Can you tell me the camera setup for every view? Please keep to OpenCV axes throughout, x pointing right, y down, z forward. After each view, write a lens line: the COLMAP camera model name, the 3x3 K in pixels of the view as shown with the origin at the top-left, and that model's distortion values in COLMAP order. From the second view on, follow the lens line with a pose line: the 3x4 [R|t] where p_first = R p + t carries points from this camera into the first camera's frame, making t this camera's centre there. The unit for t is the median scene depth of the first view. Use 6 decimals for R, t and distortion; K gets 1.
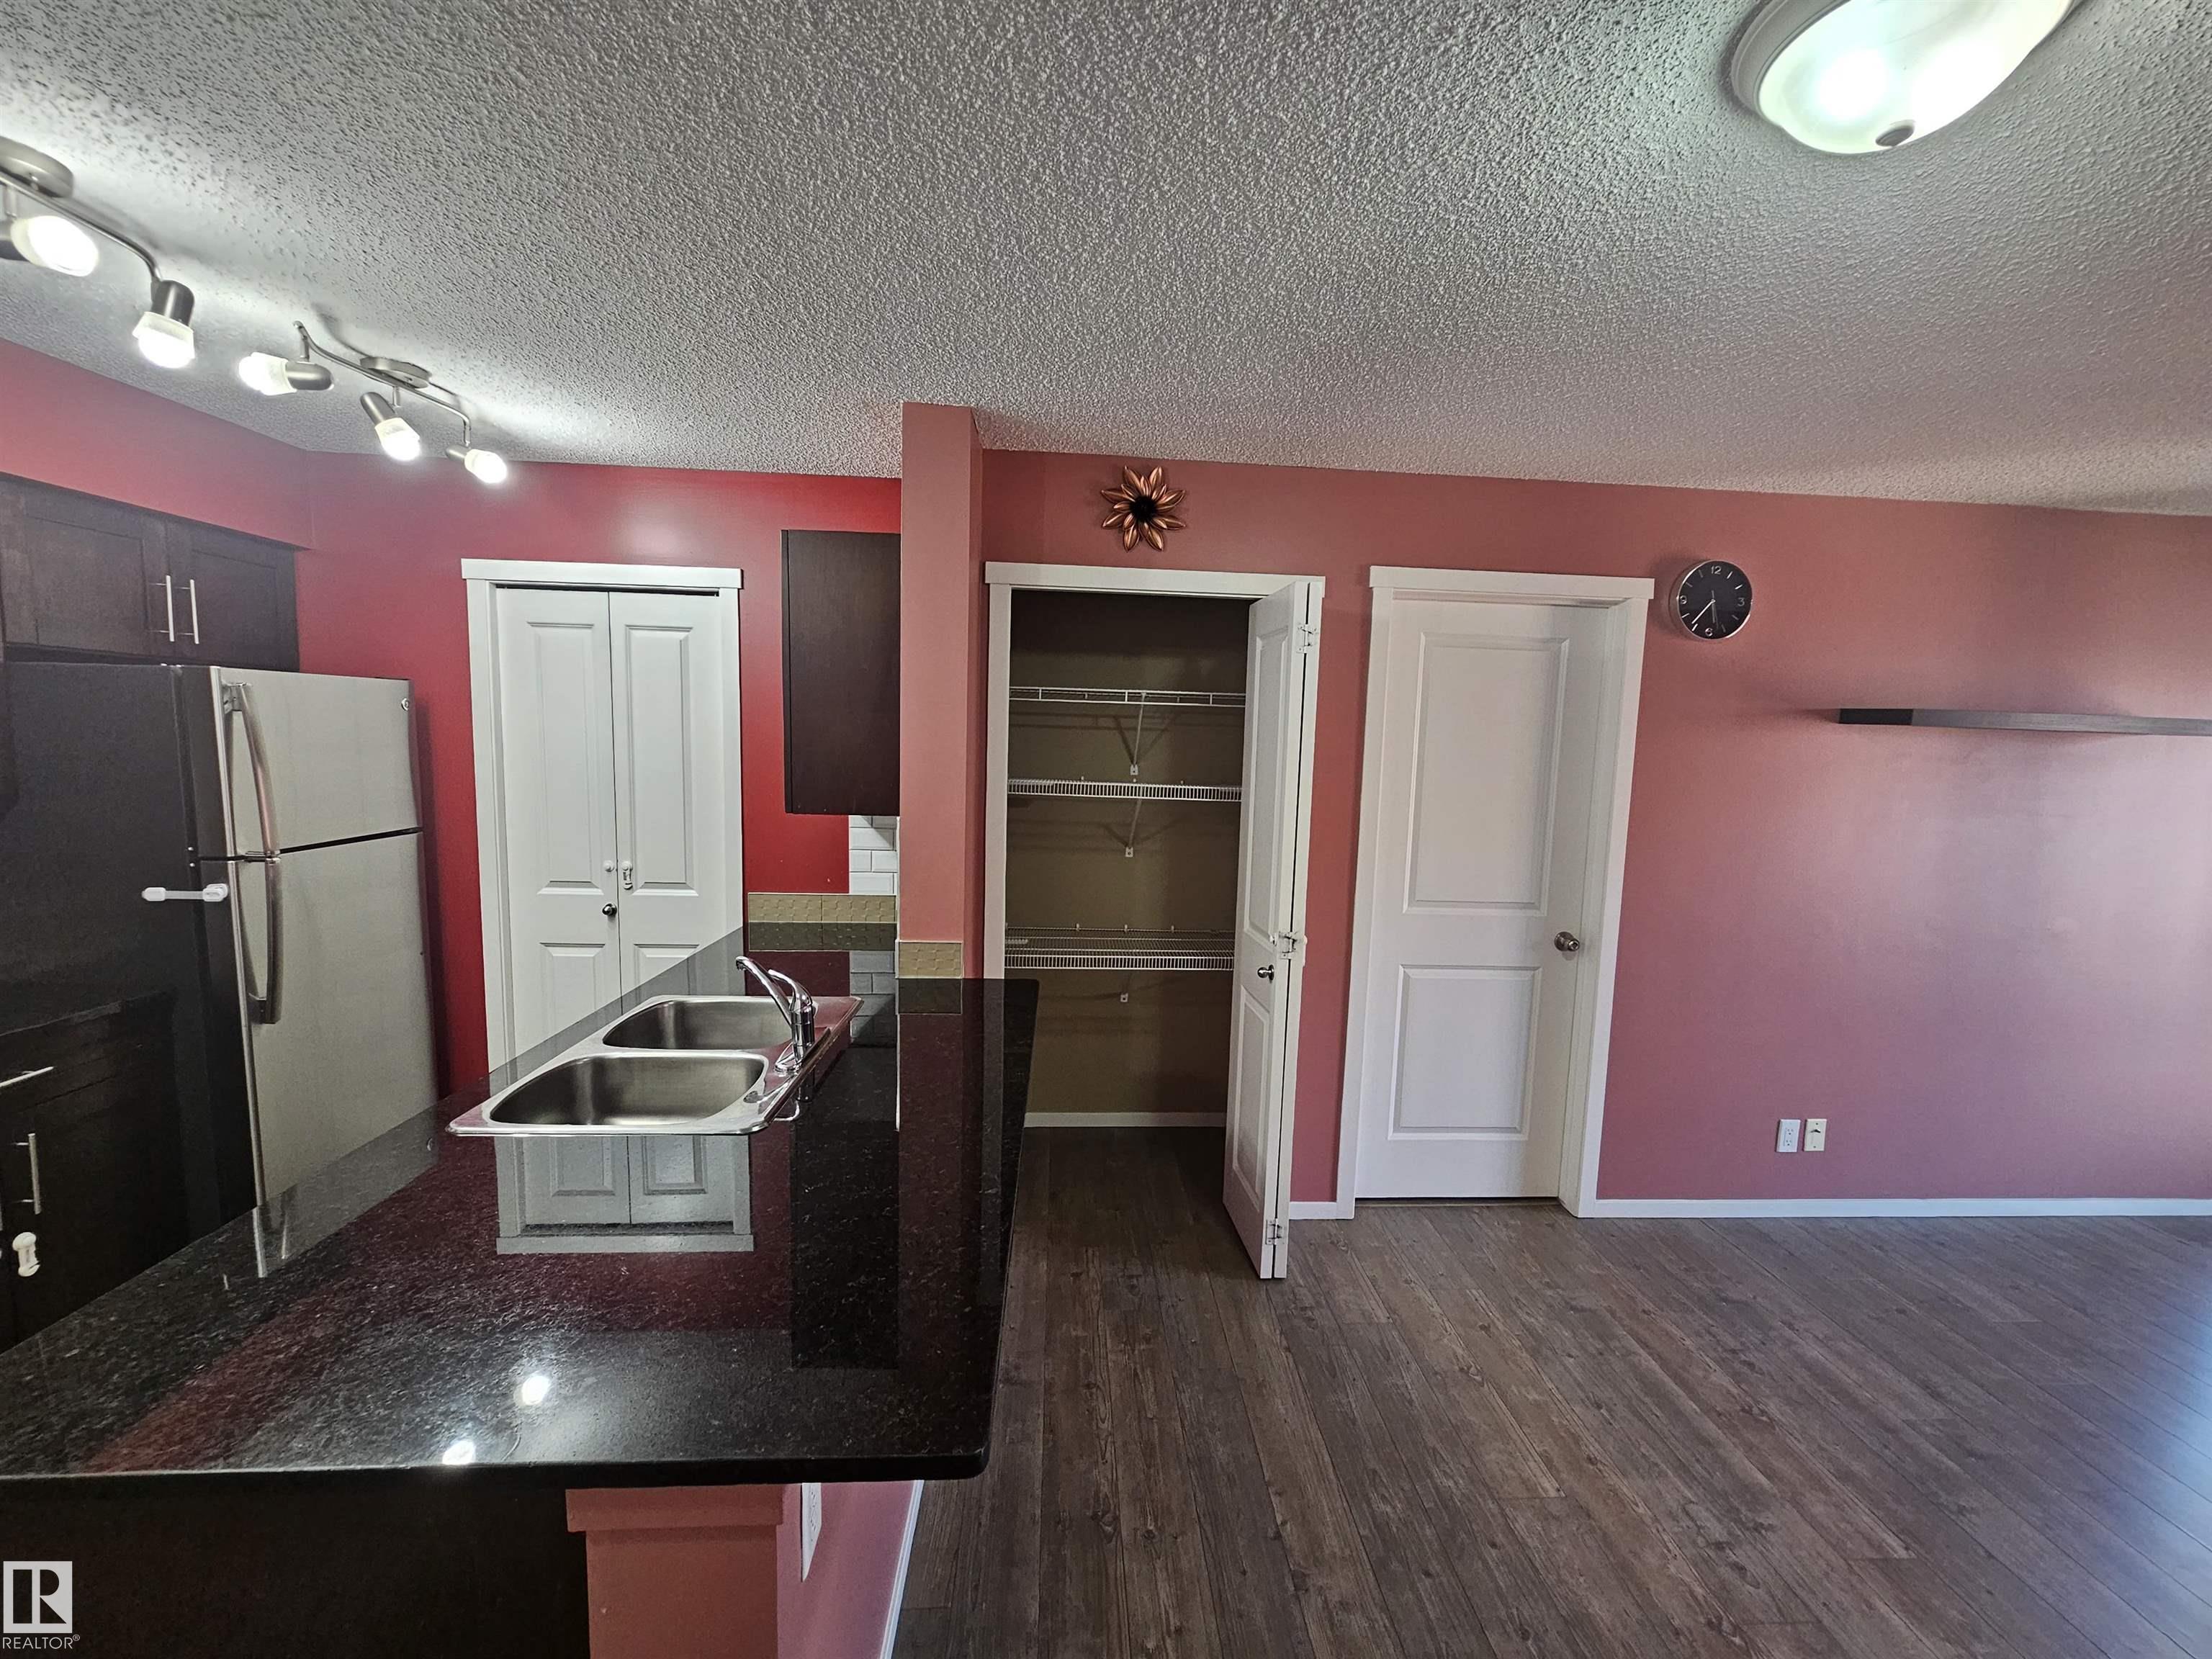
lens RADIAL K [[899.5, 0, 1115.8], [0, 899.5, 833.0], [0, 0, 1]] dist [-0.003075, 0.000248]
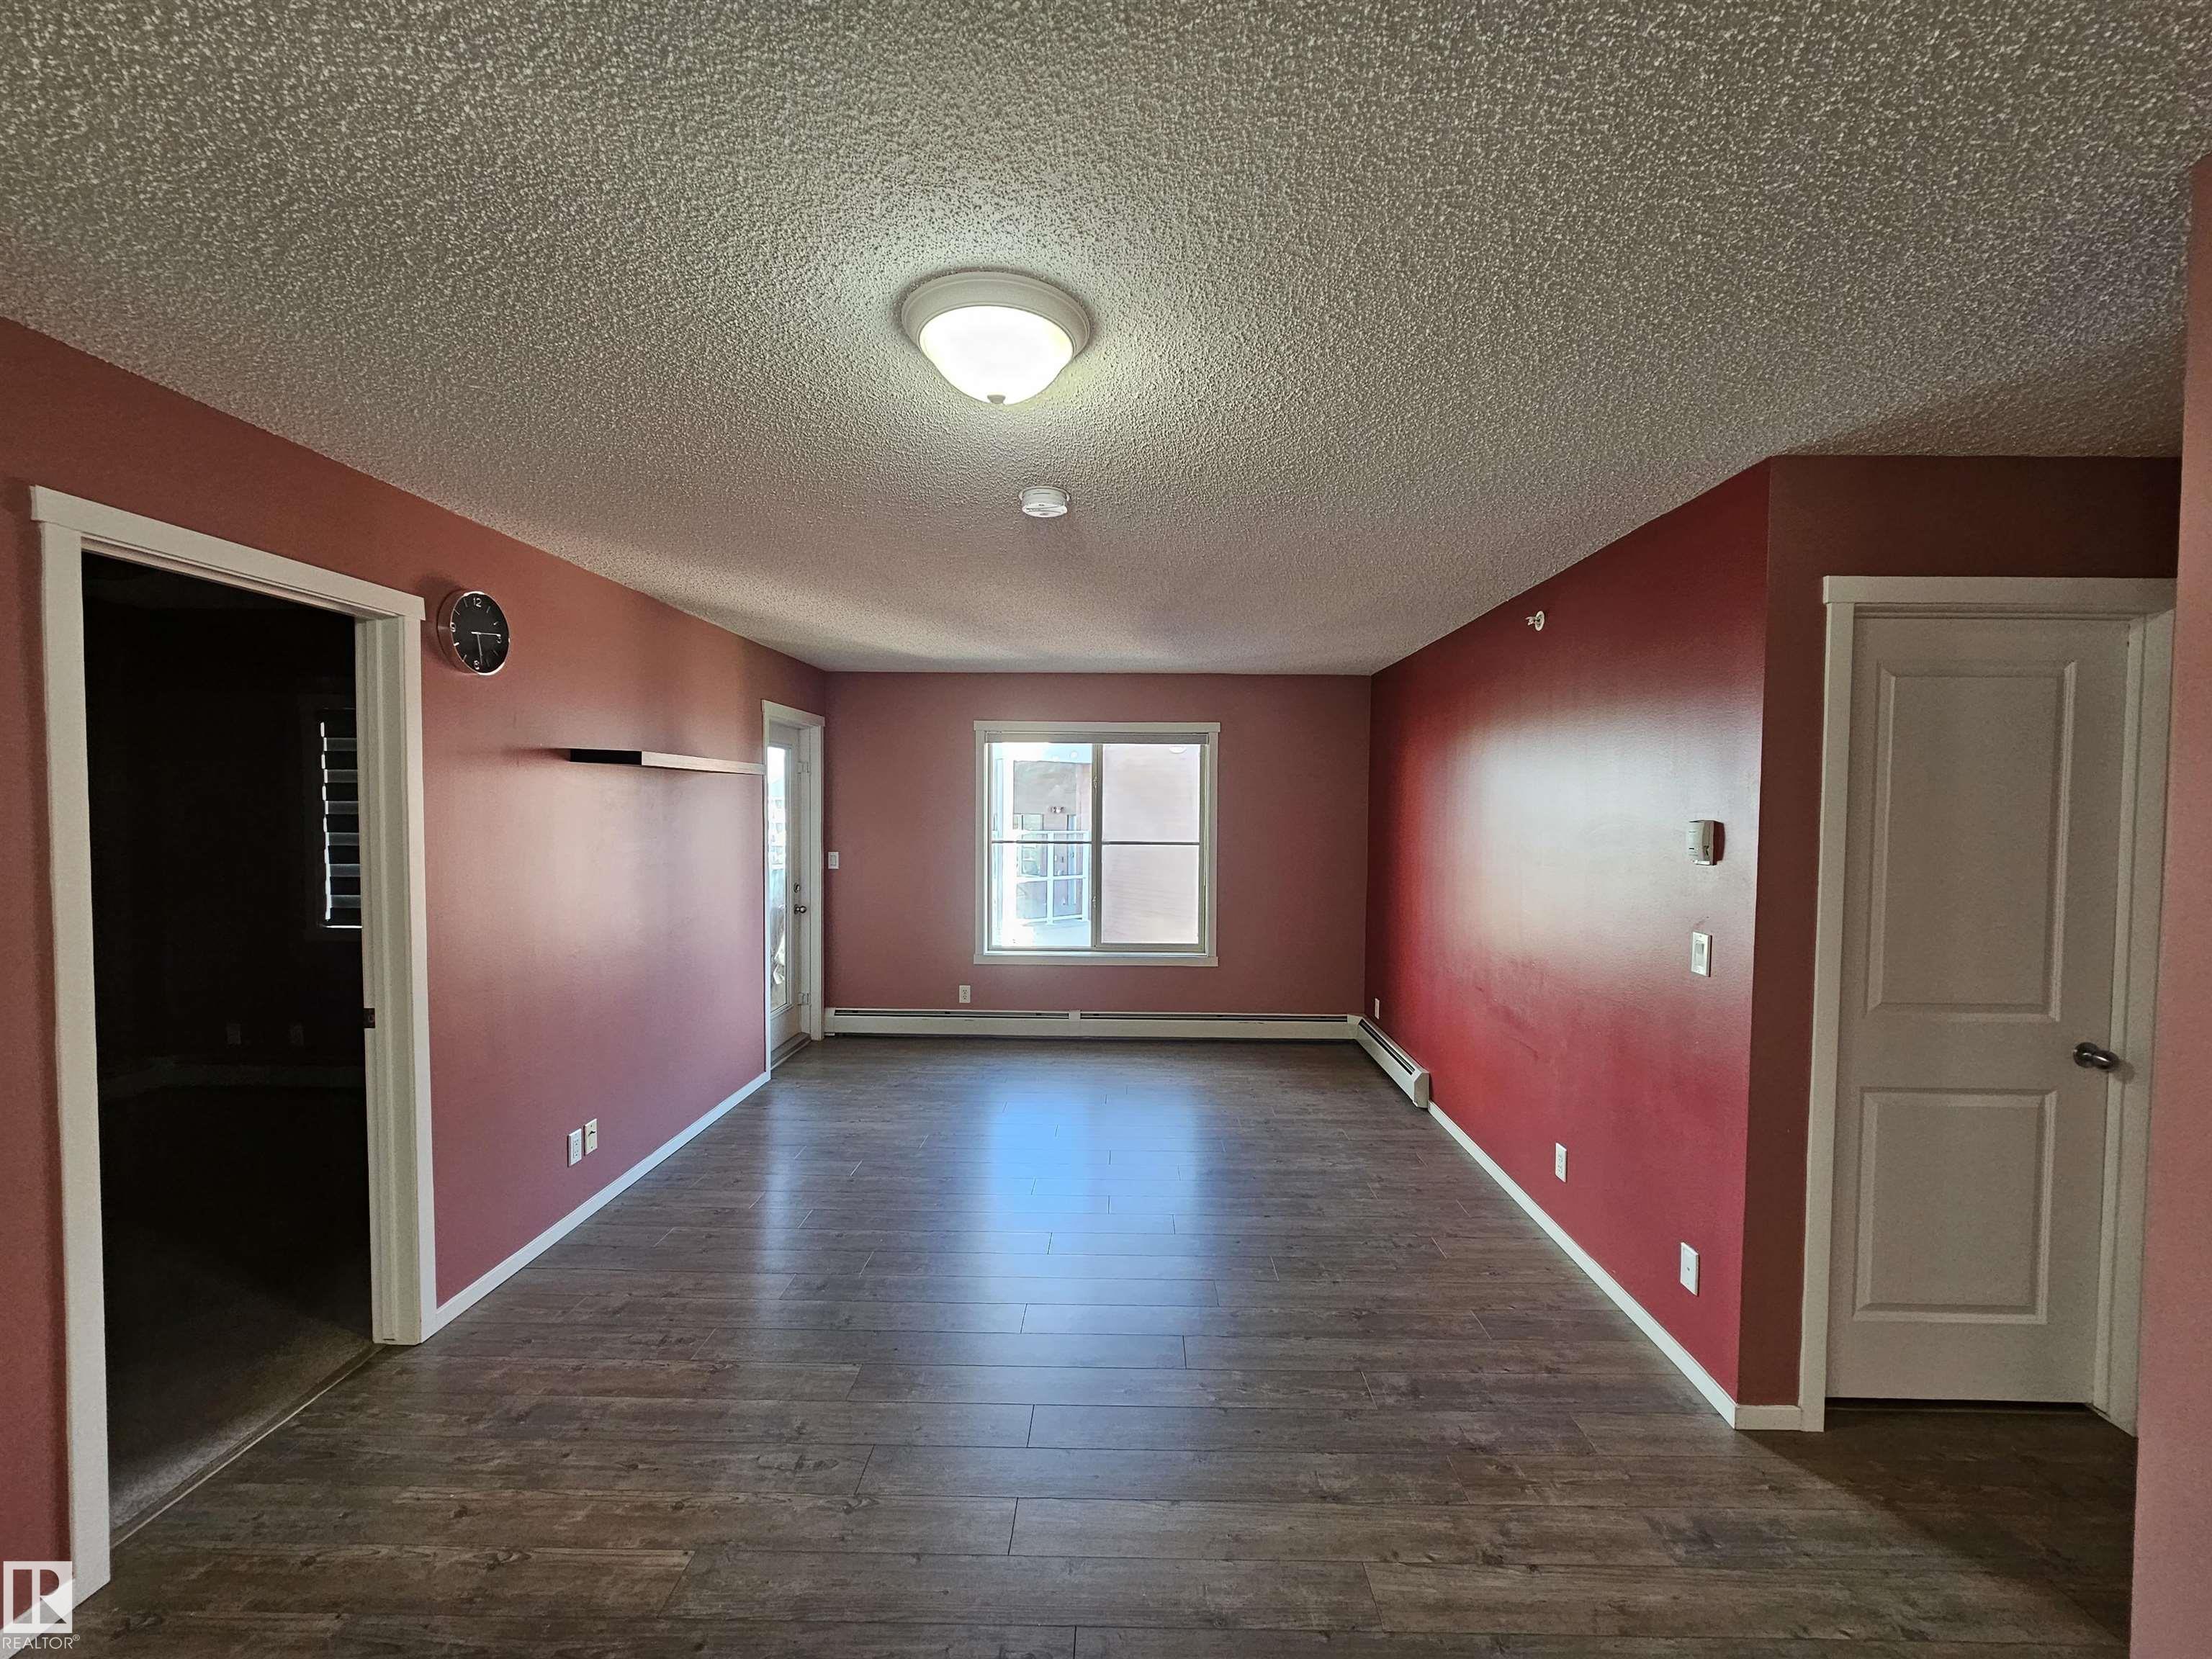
lens RADIAL K [[899.5, 0, 1115.8], [0, 899.5, 833.0], [0, 0, 1]] dist [-0.003075, 0.000248]
pose [[0.080057, -0.061384, 0.994898, -0.268040], [0.096397, 0.993901, 0.053566, -0.032205], [-0.992118, 0.091616, 0.085486, 0.269485]]
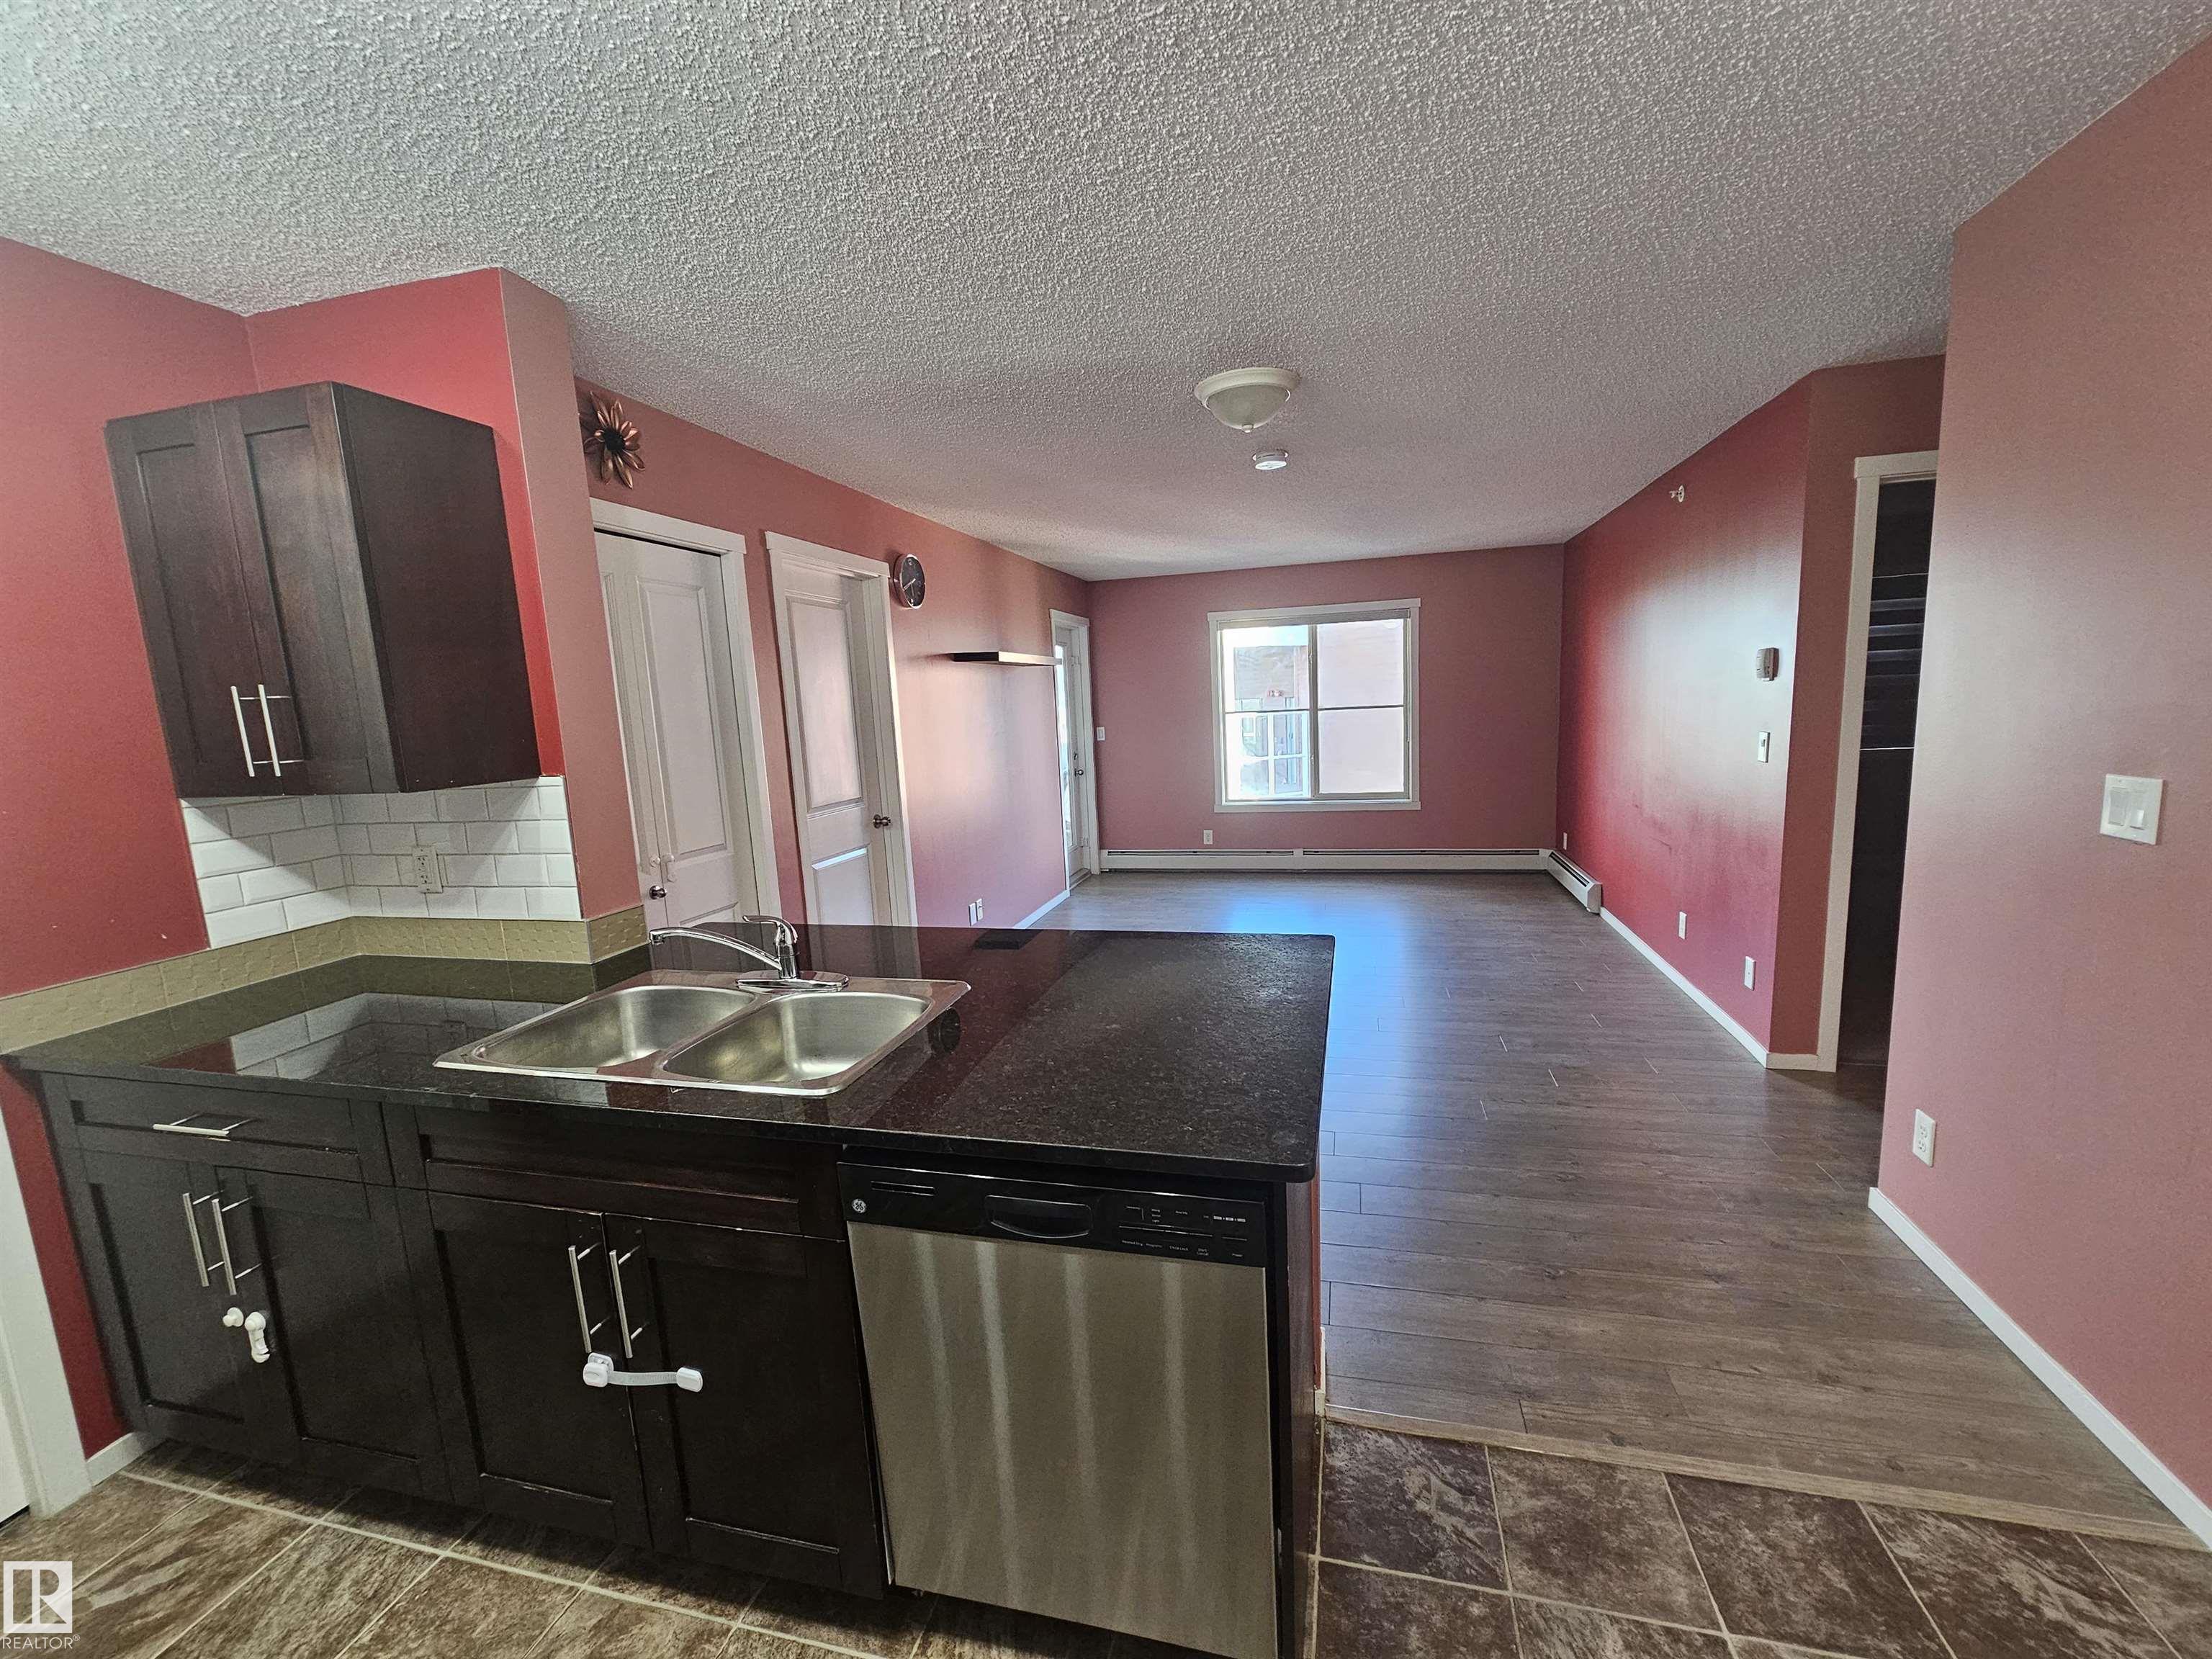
lens RADIAL K [[899.5, 0, 1115.8], [0, 899.5, 833.0], [0, 0, 1]] dist [-0.003075, 0.000248]
pose [[0.309137, -0.184353, 0.932978, -0.782508], [0.153267, 0.977865, 0.142438, -0.004300], [-0.938586, 0.098962, 0.330550, 0.215548]]
